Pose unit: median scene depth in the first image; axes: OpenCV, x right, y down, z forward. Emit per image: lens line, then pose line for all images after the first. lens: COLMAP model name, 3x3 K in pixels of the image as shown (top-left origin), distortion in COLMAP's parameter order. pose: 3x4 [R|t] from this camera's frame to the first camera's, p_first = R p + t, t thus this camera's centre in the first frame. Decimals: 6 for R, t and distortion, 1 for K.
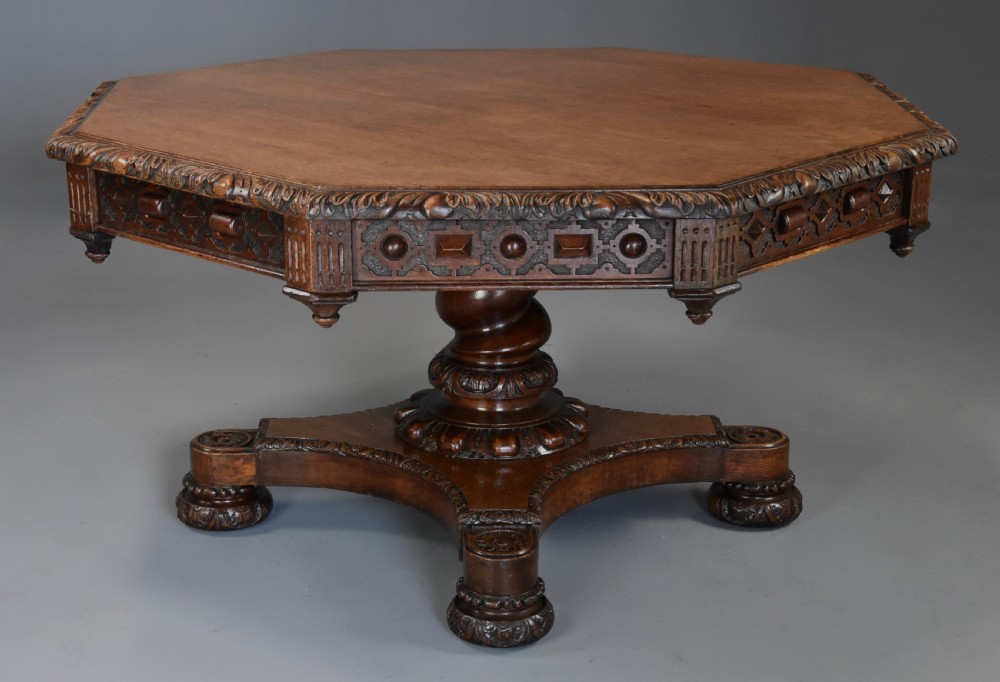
lens RADIAL K [[1973.8, 0, 474.0], [0, 1973.8, 340.6], [0, 0, 1]] dist [0.275086, 0.304256]
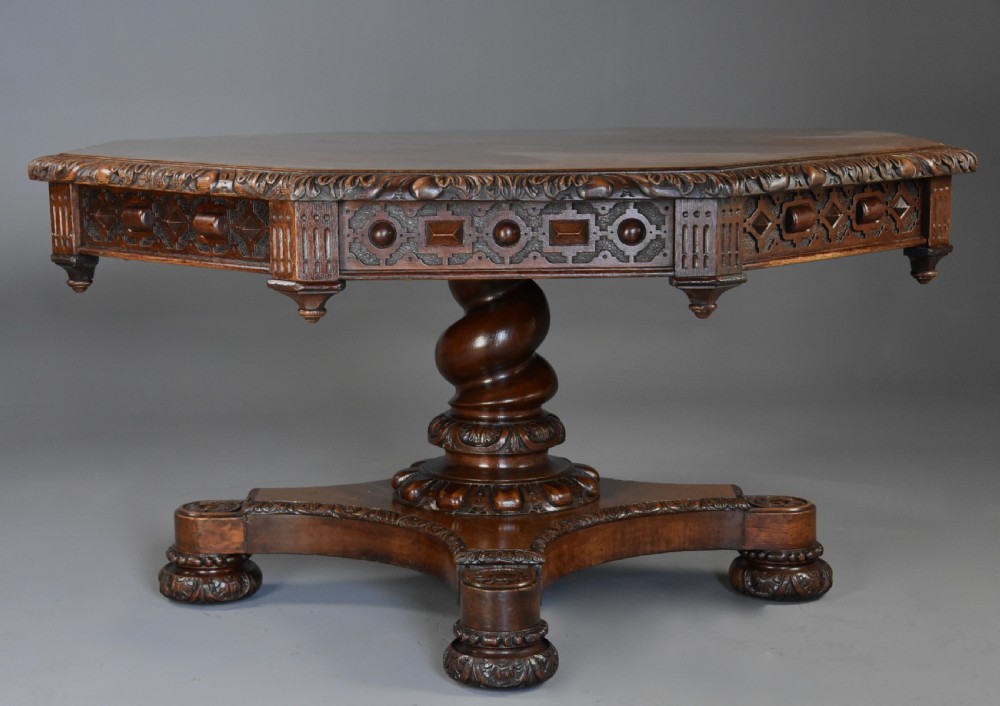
lens RADIAL K [[2164.4, 0, 460.9], [0, 2164.4, 352.5], [0, 0, 1]] dist [0.316097, 0.548807]
pose [[0.999676, -0.005762, -0.024797, 0.021252], [0.002097, 0.989381, -0.145332, 0.147431], [0.025371, 0.145233, 0.989072, -0.031477]]
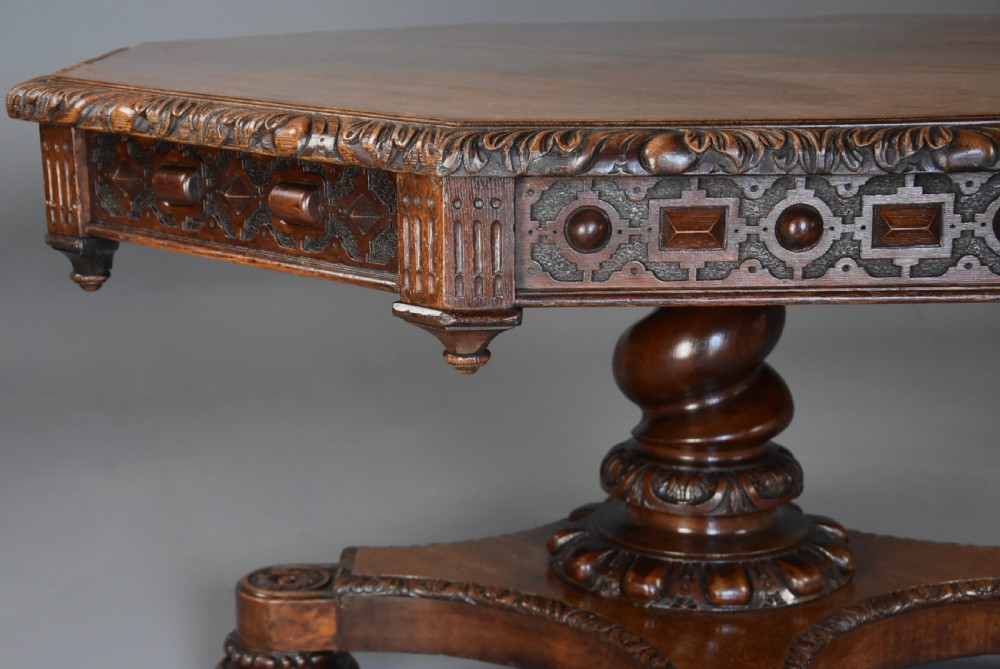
lens RADIAL K [[2034.2, 0, 483.6], [0, 2034.2, 336.9], [0, 0, 1]] dist [0.304491, 0.484894]
pose [[0.999605, -0.003478, -0.027896, -0.049103], [0.001271, 0.996893, -0.078755, 0.027173], [0.028083, 0.078688, 0.996504, 0.374121]]
